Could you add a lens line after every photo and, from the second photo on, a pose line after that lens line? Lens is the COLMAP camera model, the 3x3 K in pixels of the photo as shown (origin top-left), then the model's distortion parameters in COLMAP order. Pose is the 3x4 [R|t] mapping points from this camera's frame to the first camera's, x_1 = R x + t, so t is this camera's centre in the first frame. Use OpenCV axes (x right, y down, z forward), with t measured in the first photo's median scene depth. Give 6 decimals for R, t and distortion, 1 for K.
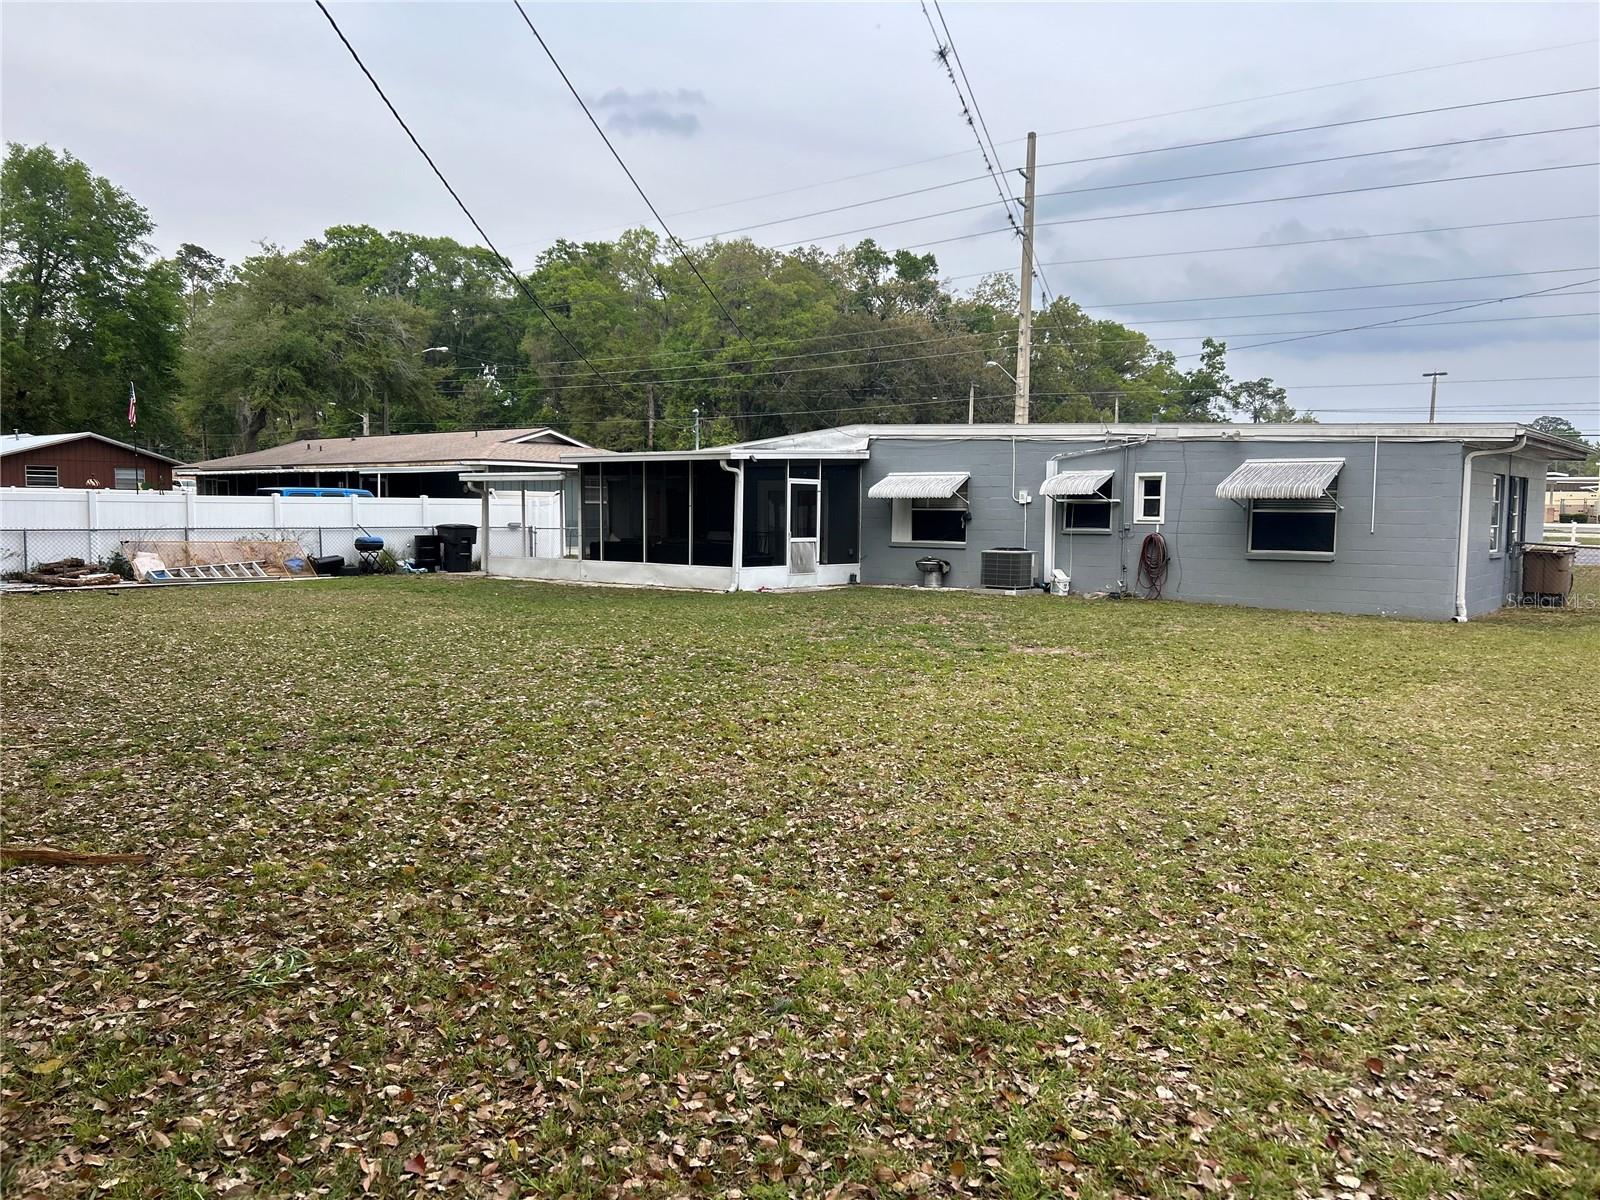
lens RADIAL K [[1208.3, 0, 786.5], [0, 1208.3, 605.2], [0, 0, 1]] dist [0.062742, -0.069079]
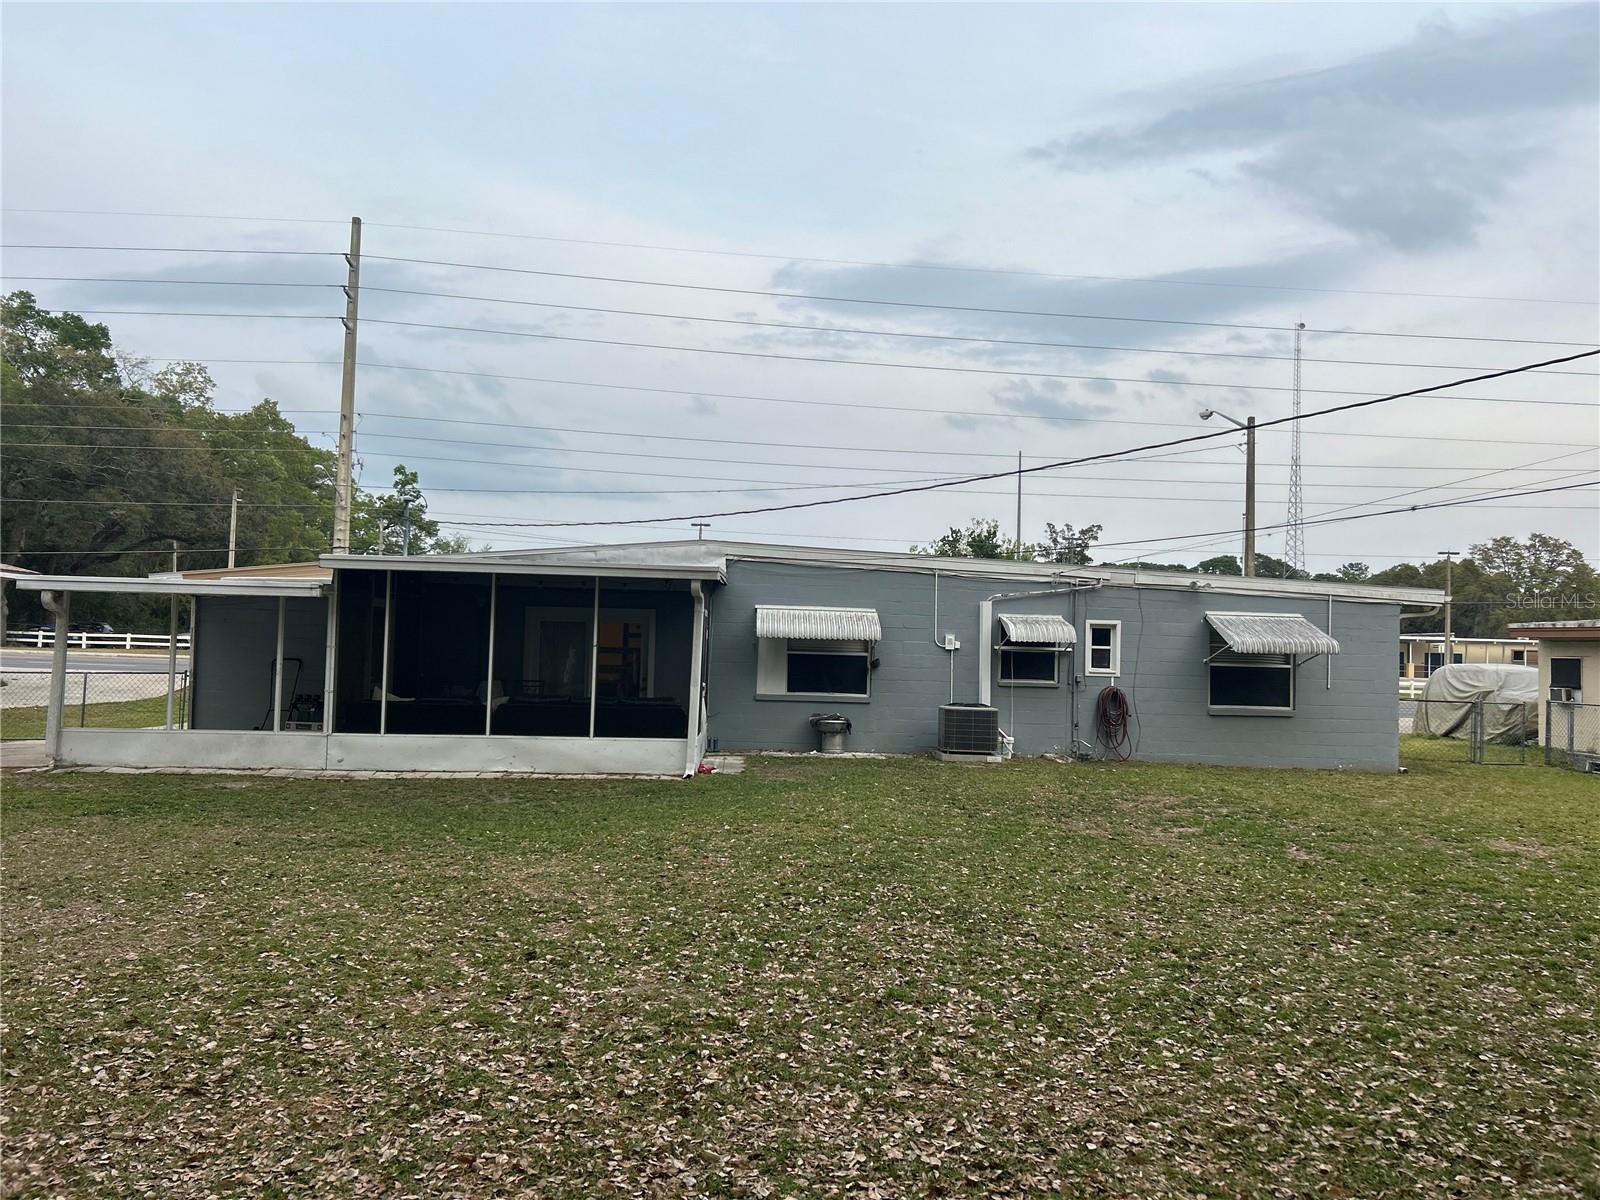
lens RADIAL K [[1208.3, 0, 803.6], [0, 1208.3, 599.1], [0, 0, 1]] dist [0.062742, -0.069079]
pose [[0.733058, 0.040885, 0.678936, -0.429495], [0.033443, 0.994818, -0.096016, -0.039543], [-0.679343, 0.093091, 0.727892, 0.431918]]
